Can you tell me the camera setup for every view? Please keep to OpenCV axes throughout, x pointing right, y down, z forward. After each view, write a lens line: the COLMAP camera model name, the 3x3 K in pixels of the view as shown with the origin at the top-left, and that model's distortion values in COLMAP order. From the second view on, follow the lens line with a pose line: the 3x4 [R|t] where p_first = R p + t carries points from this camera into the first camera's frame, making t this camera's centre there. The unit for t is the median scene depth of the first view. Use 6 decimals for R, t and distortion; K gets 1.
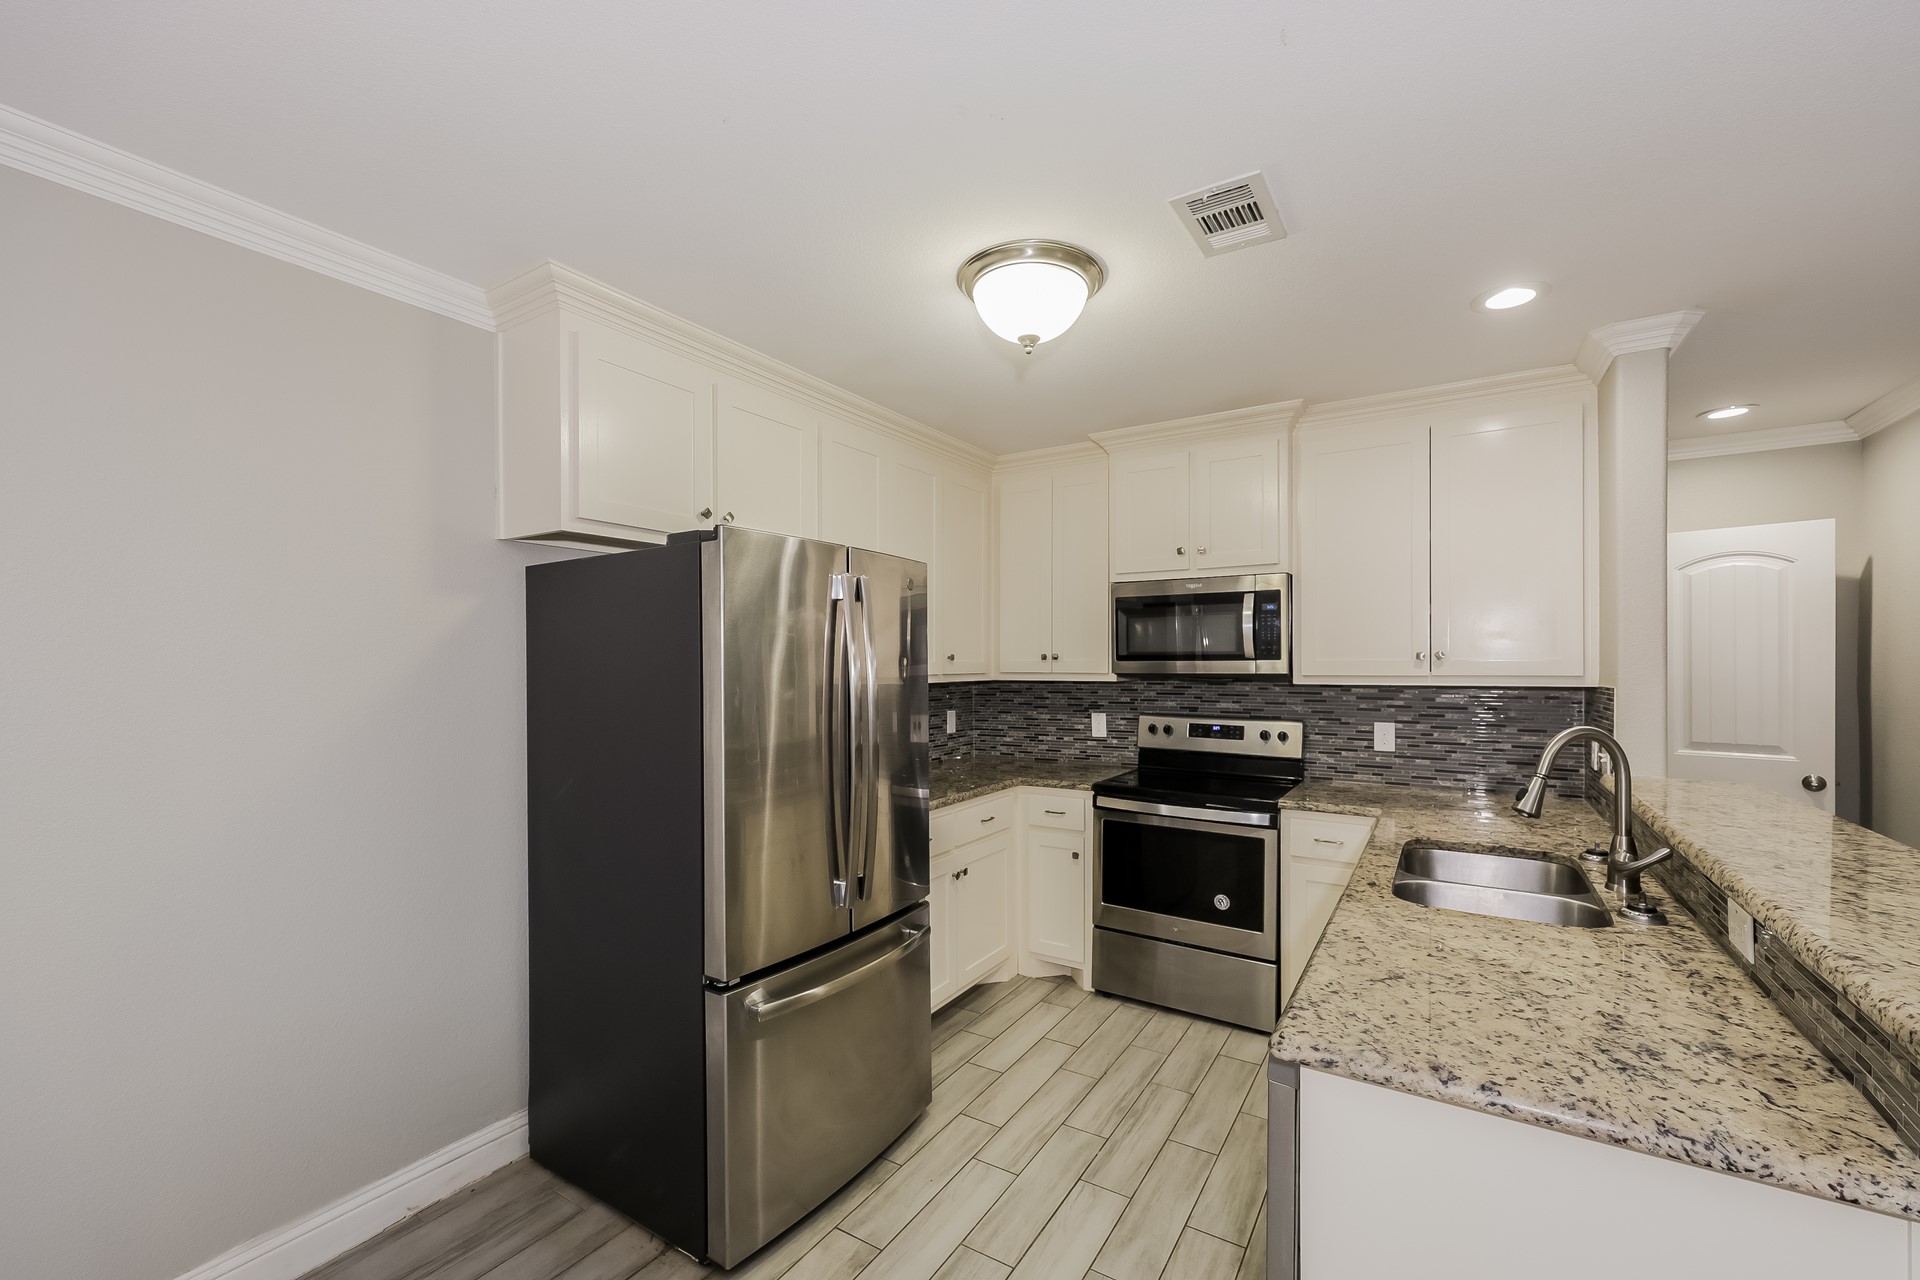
lens RADIAL K [[784.3, 0, 950.7], [0, 784.3, 657.9], [0, 0, 1]] dist [-0.001125, 0.000115]
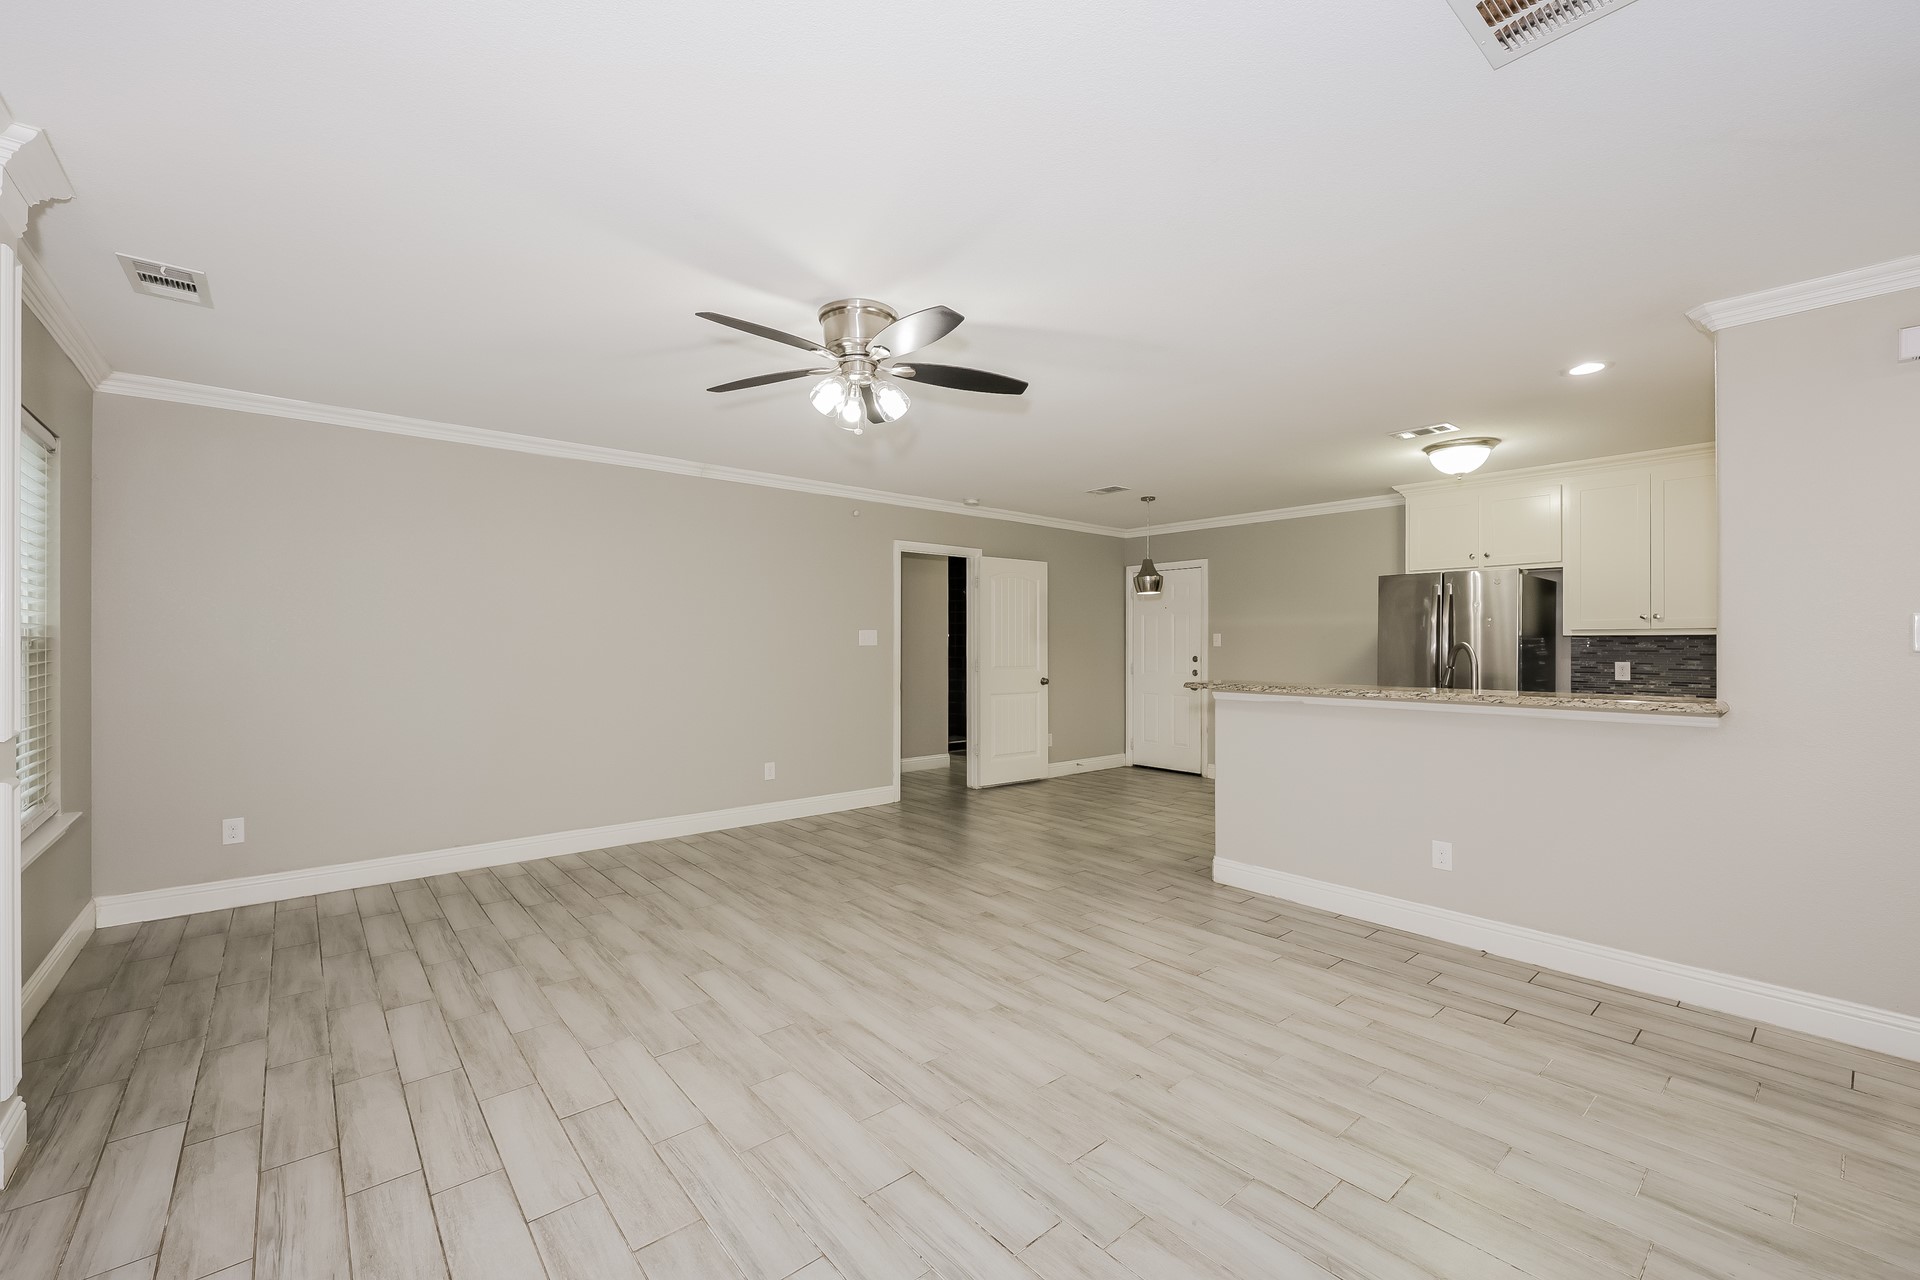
lens RADIAL K [[784.3, 0, 957.2], [0, 784.3, 644.4], [0, 0, 1]] dist [-0.001125, 0.000115]
pose [[-0.300427, 0.001809, -0.953803, 2.357382], [0.005599, 0.999984, 0.000133, 0.065031], [0.953788, -0.005300, -0.300432, 0.266772]]
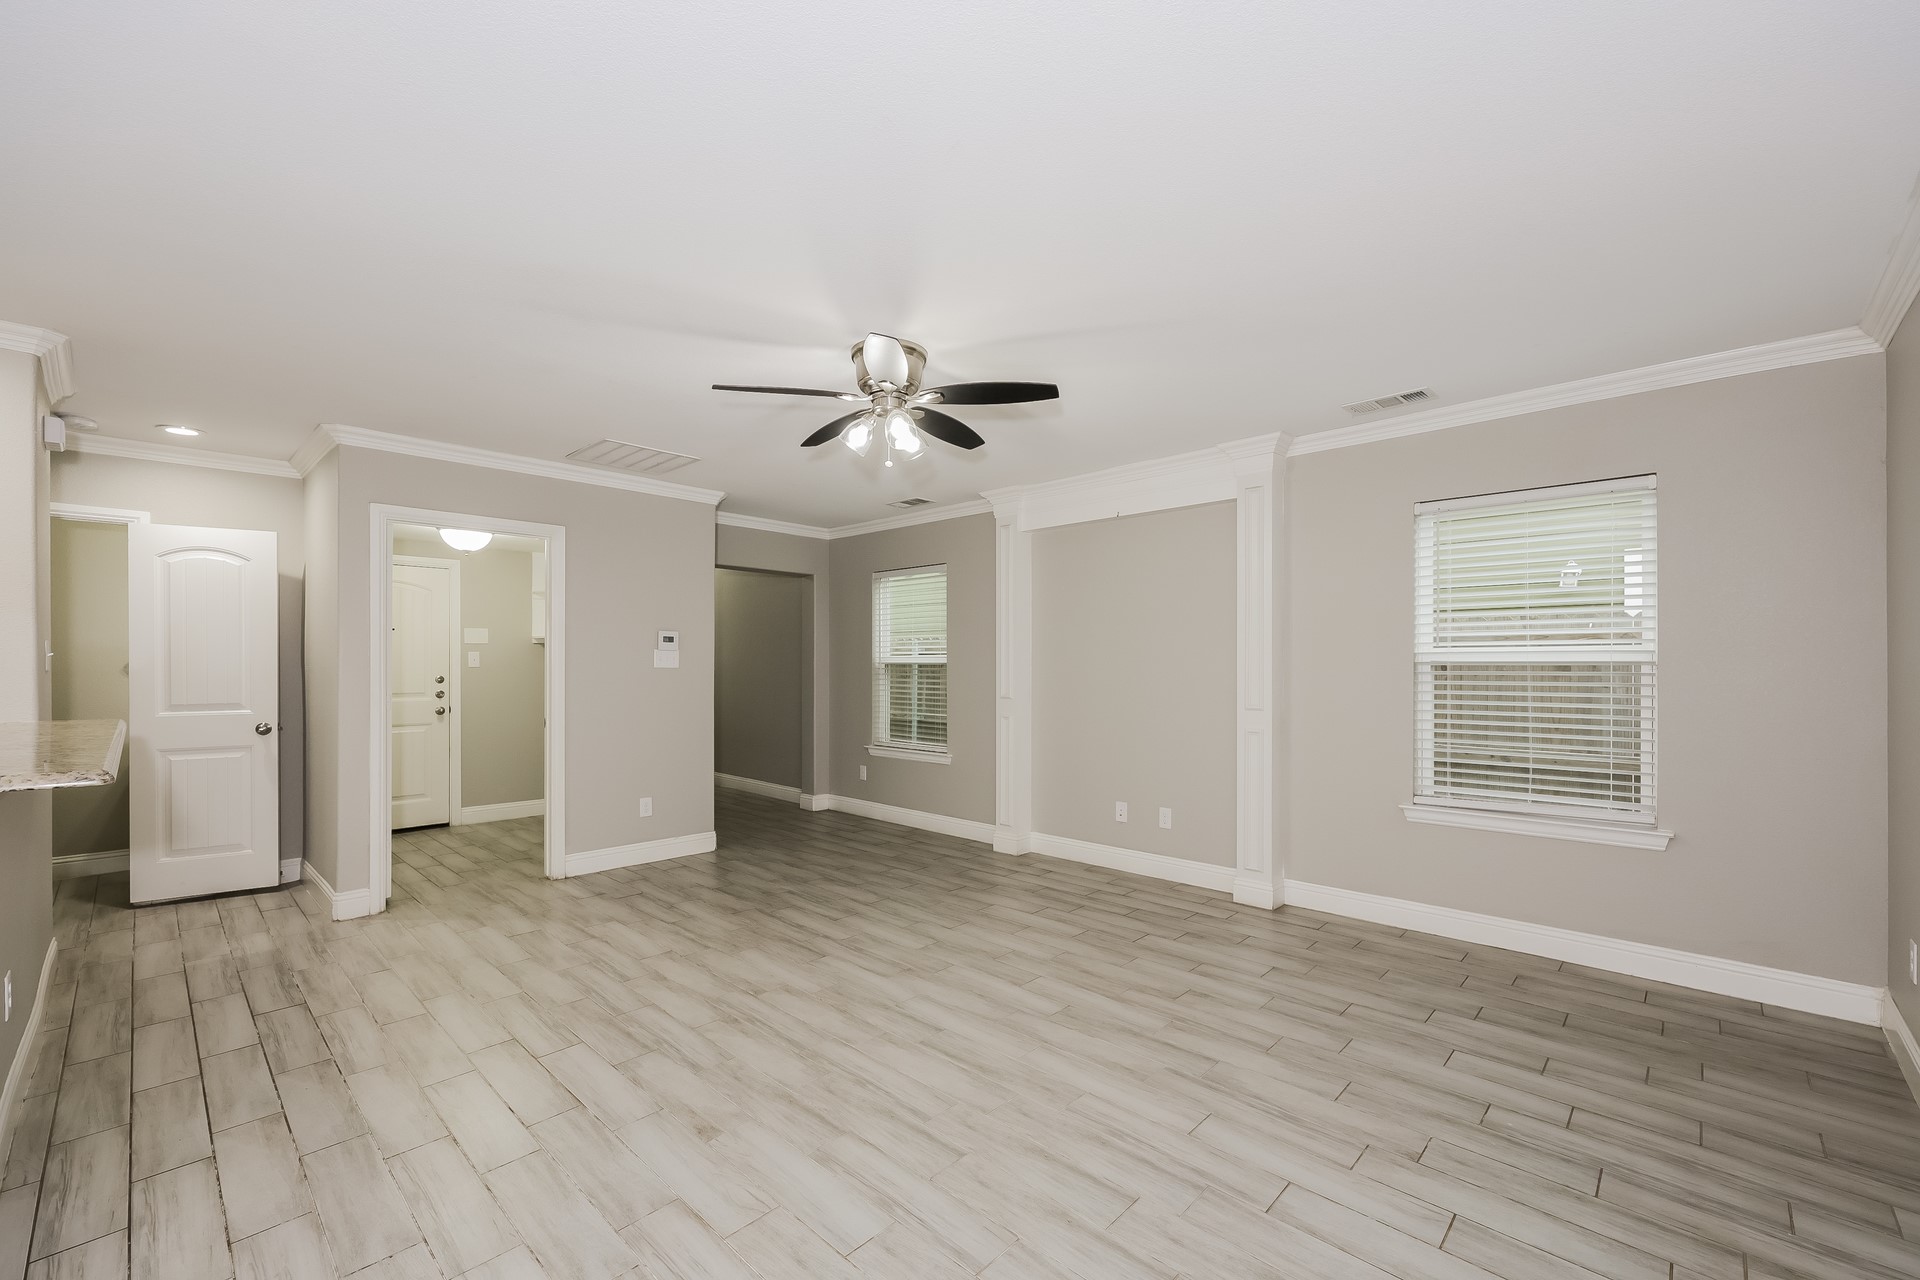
lens RADIAL K [[784.3, 0, 967.3], [0, 784.3, 665.8], [0, 0, 1]] dist [-0.001125, 0.000115]
pose [[0.190024, -0.003212, 0.981774, 0.036247], [-0.006192, 0.999971, 0.004470, 0.055444], [-0.981760, -0.006928, 0.189999, -0.605544]]
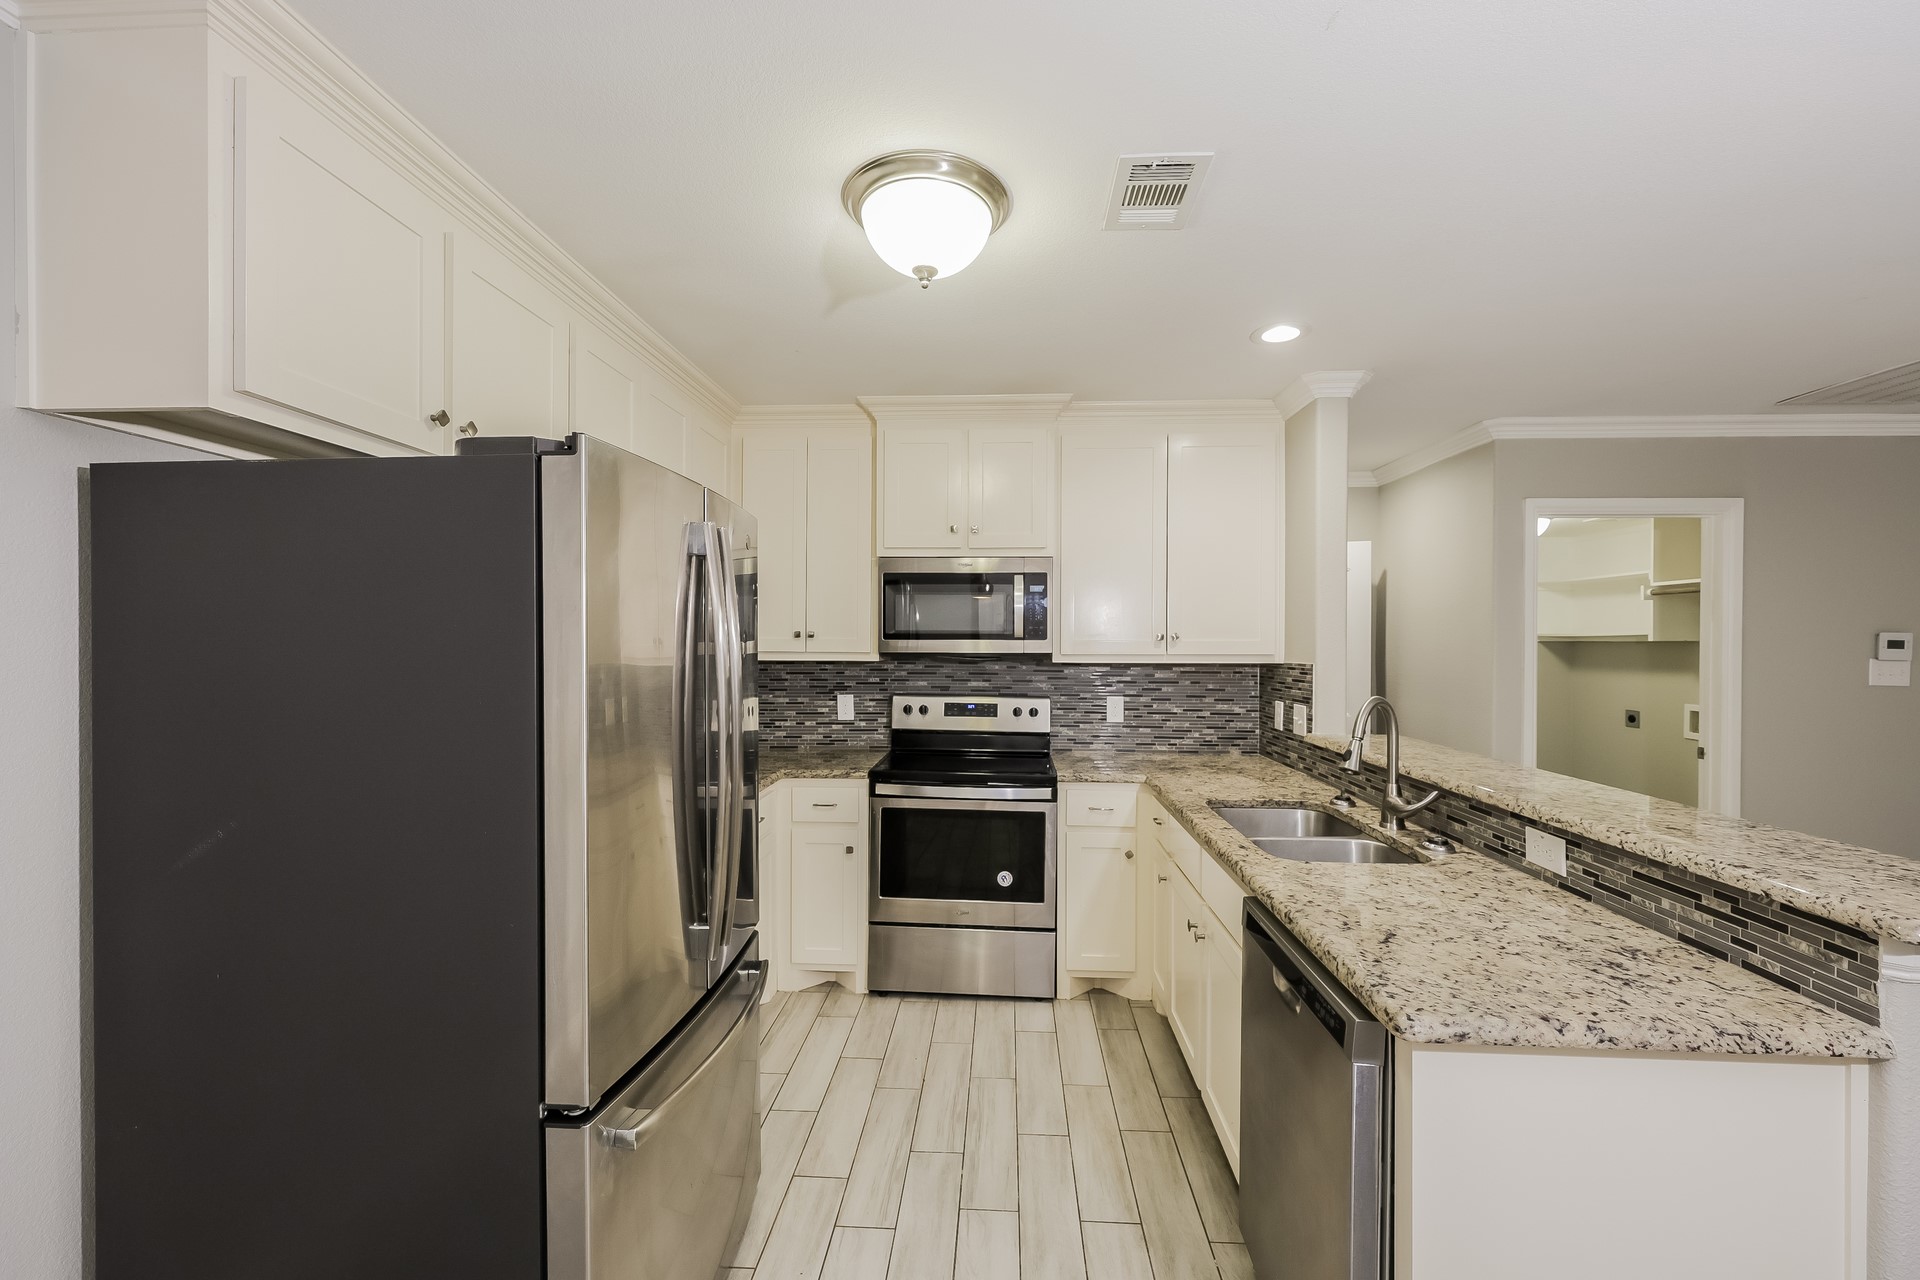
lens RADIAL K [[784.3, 0, 967.4], [0, 784.3, 639.4], [0, 0, 1]] dist [-0.001125, 0.000115]
pose [[0.873314, 0.007853, 0.487094, -0.245376], [-0.009391, 0.999956, 0.000716, 0.003478], [-0.487067, -0.005200, 0.873349, 0.182599]]
